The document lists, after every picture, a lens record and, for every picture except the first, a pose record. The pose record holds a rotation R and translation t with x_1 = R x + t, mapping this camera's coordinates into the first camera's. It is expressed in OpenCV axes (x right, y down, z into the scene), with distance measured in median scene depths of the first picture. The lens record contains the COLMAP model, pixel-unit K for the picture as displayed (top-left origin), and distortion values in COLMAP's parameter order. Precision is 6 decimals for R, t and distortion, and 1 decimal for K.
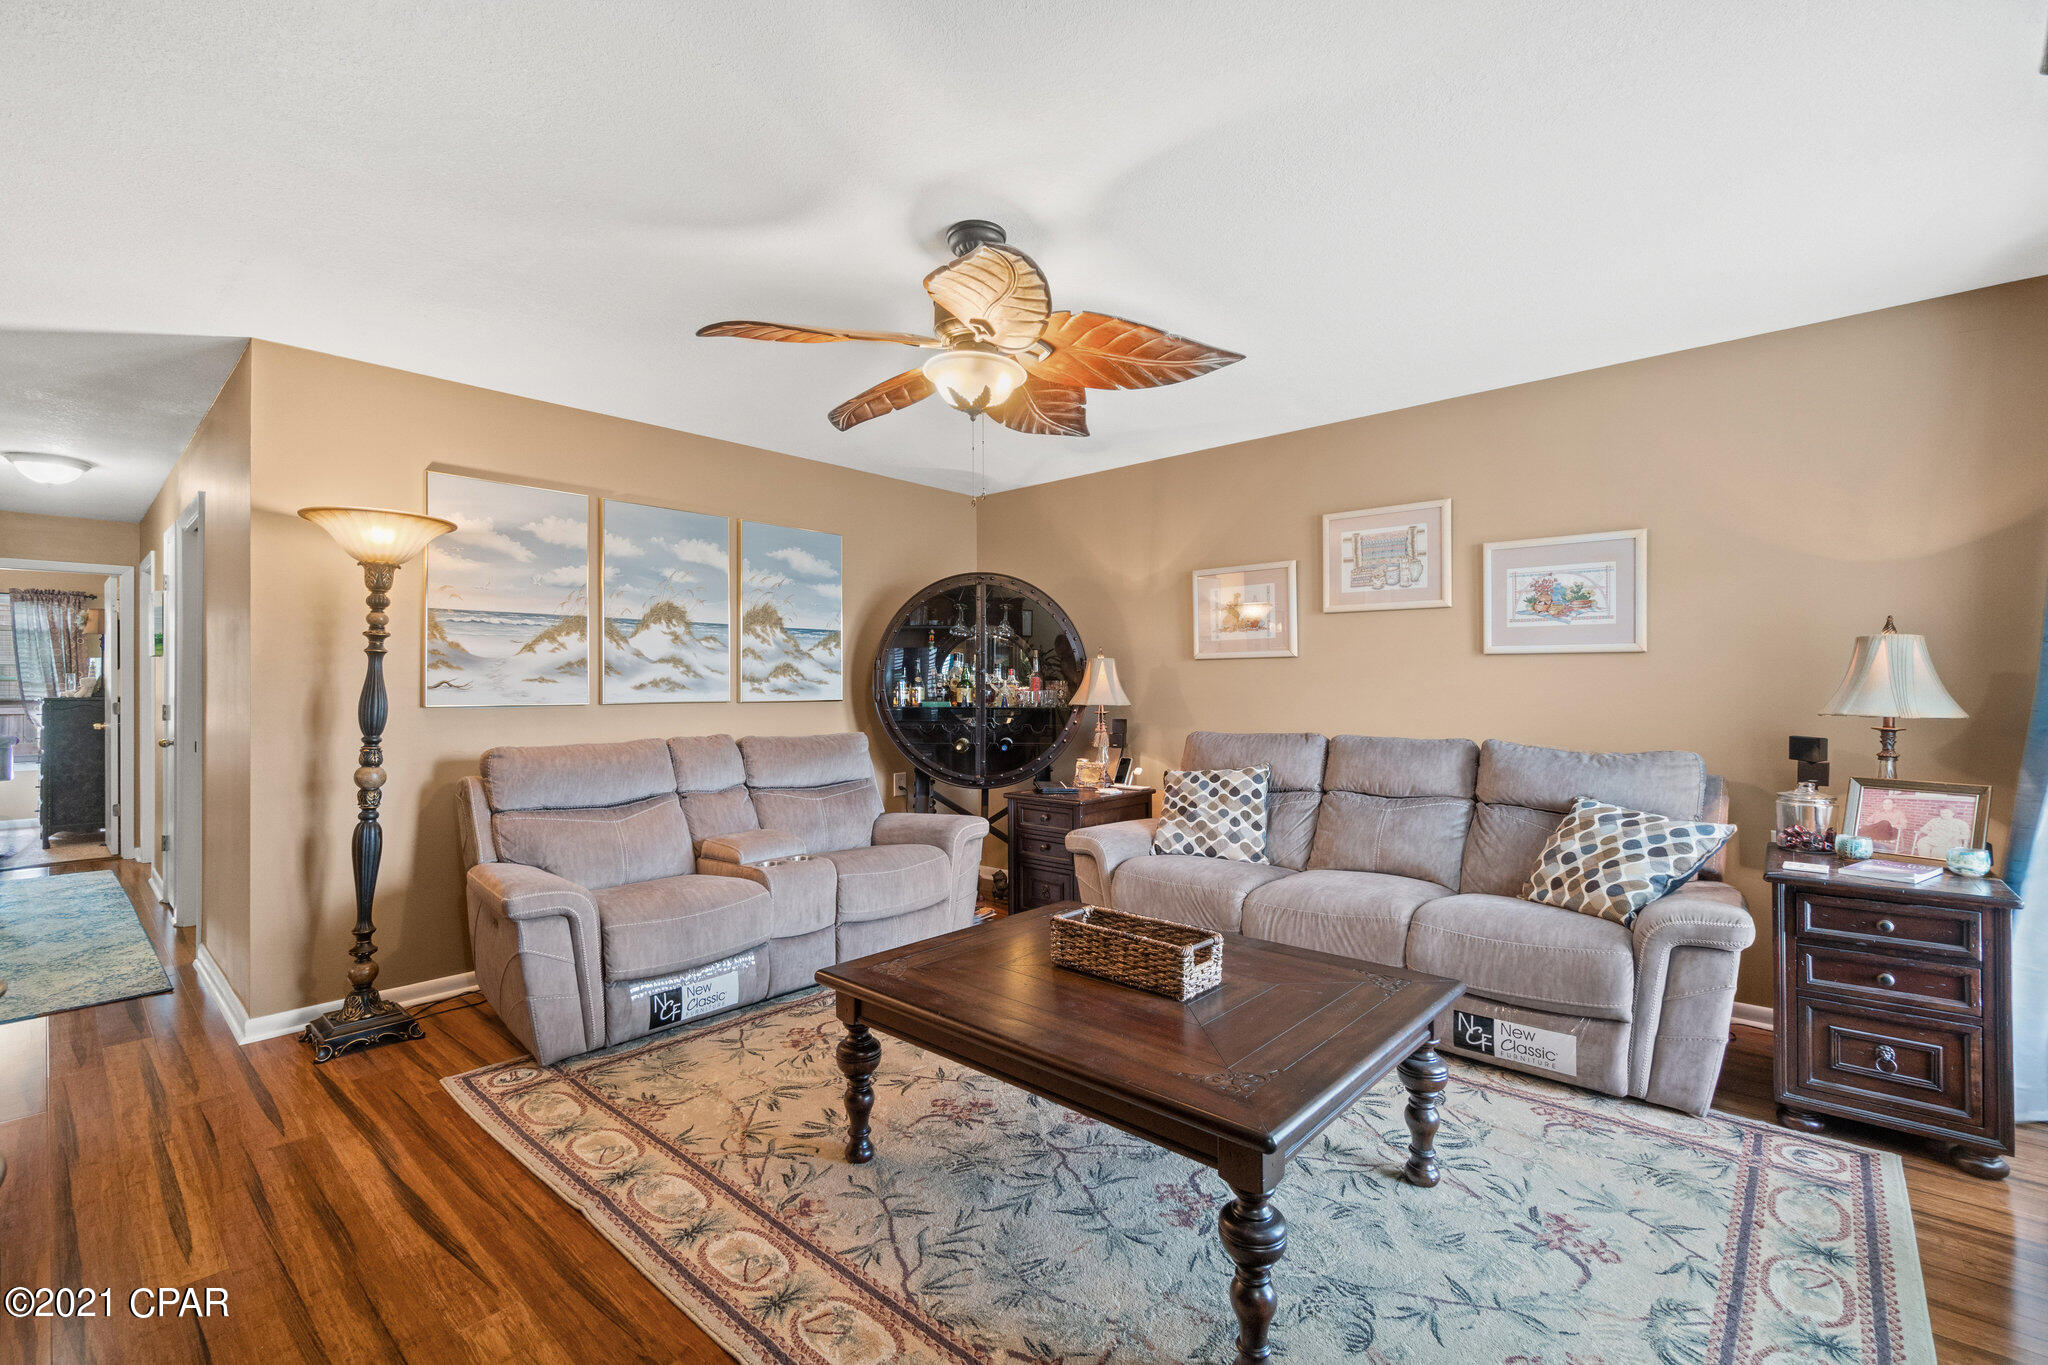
lens RADIAL K [[884.7, 0, 1028.4], [0, 884.7, 682.4], [0, 0, 1]] dist [-0.003254, 0.002741]
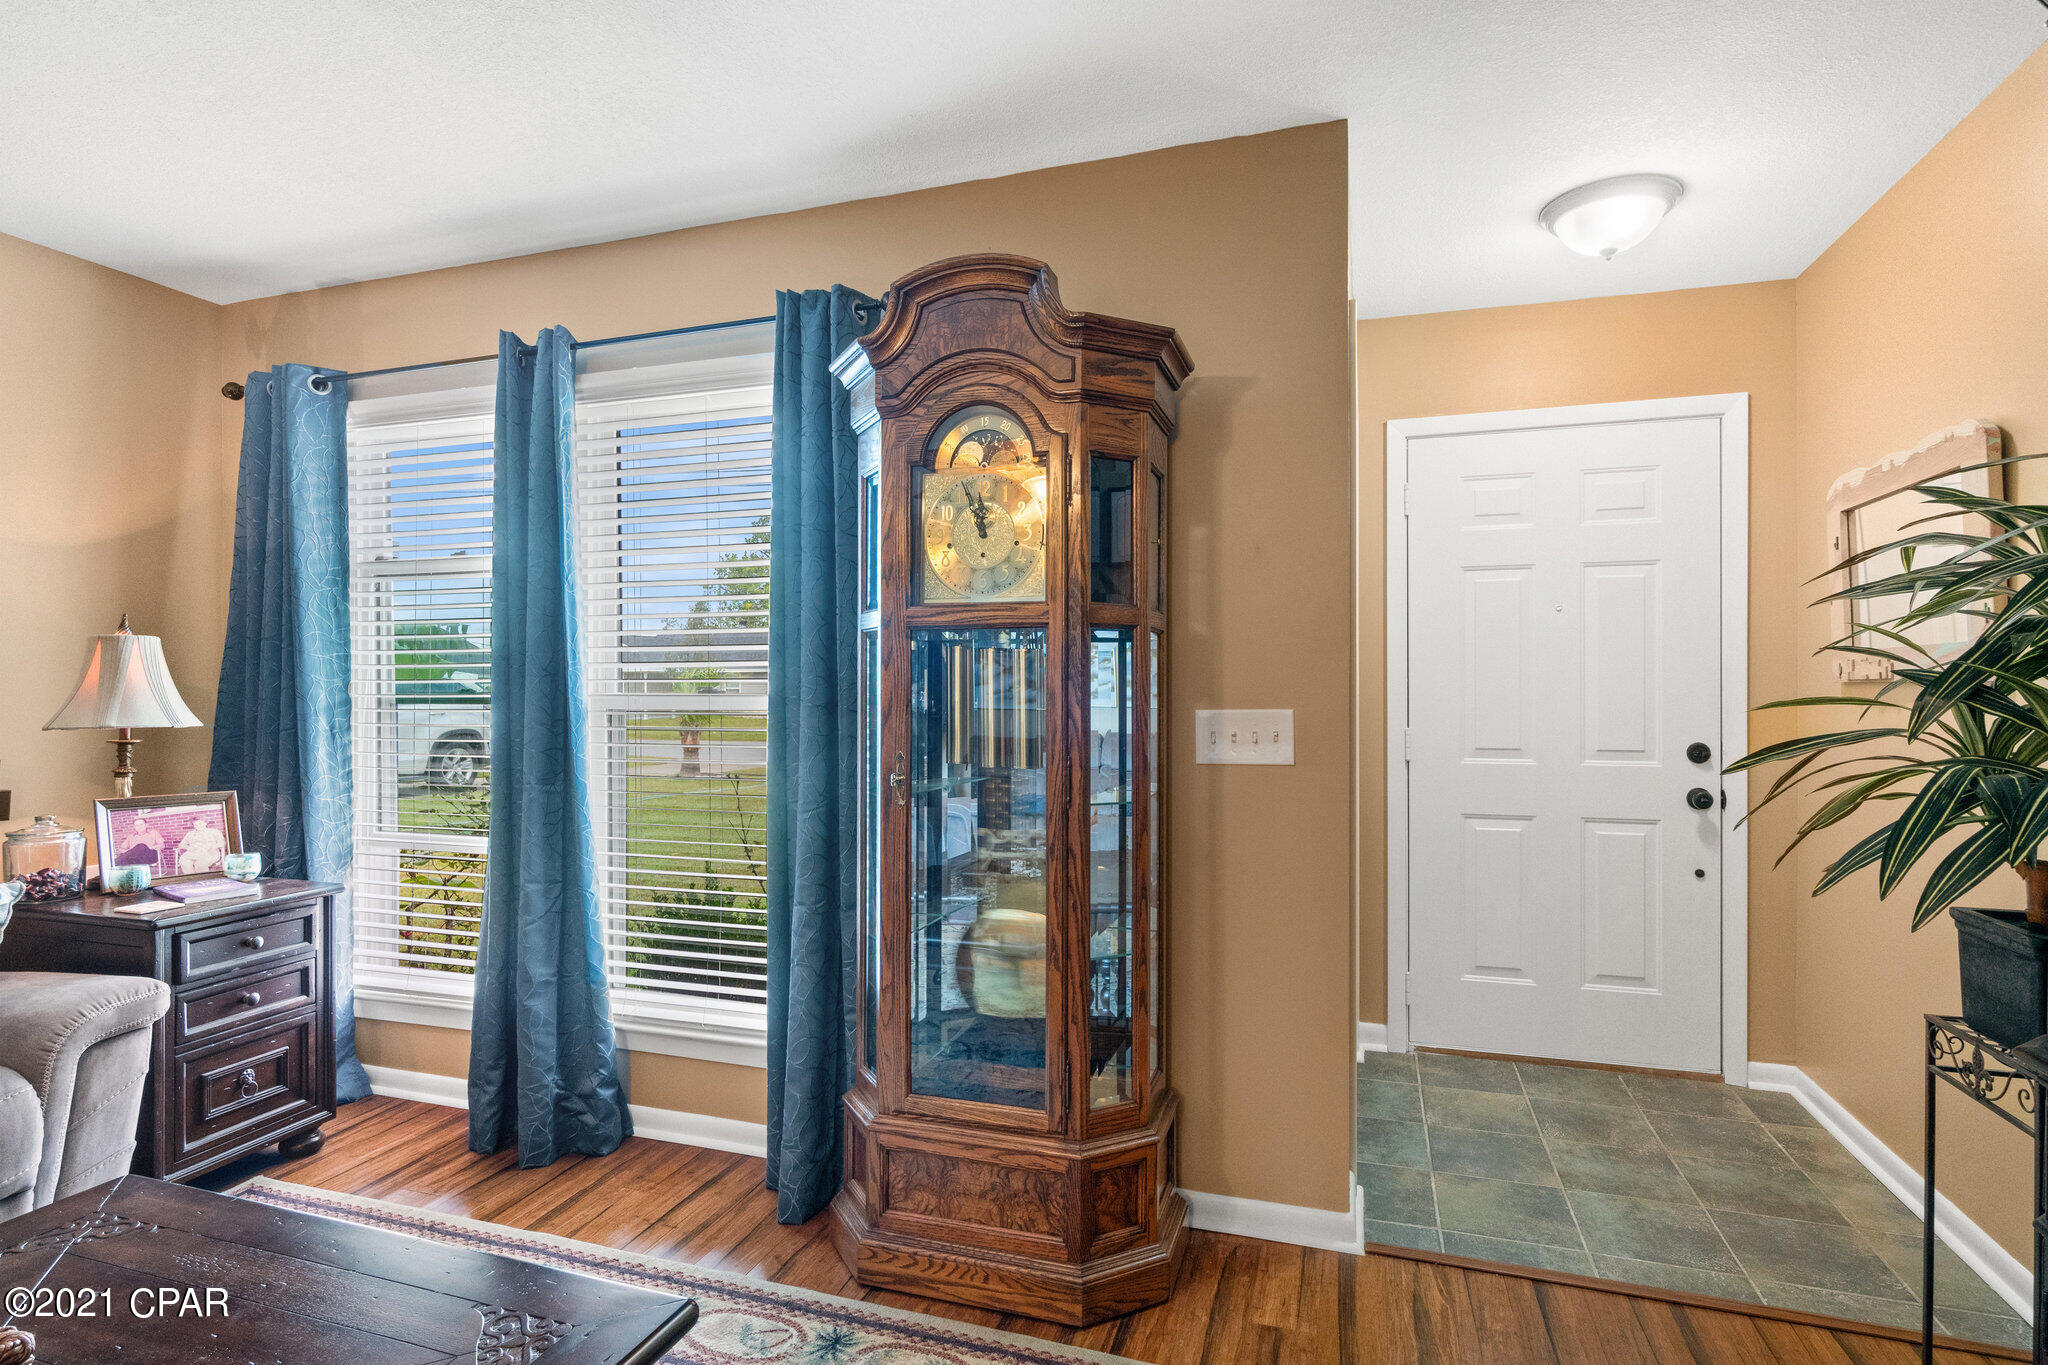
lens RADIAL K [[1040.2, 0, 1017.6], [0, 1040.2, 689.4], [0, 0, 1]] dist [-0.001938, -0.000147]
pose [[-0.391318, 0.002170, 0.920253, -0.232412], [-0.000189, 0.999997, -0.002438, 0.001785], [-0.920255, -0.001128, -0.391317, 0.401971]]
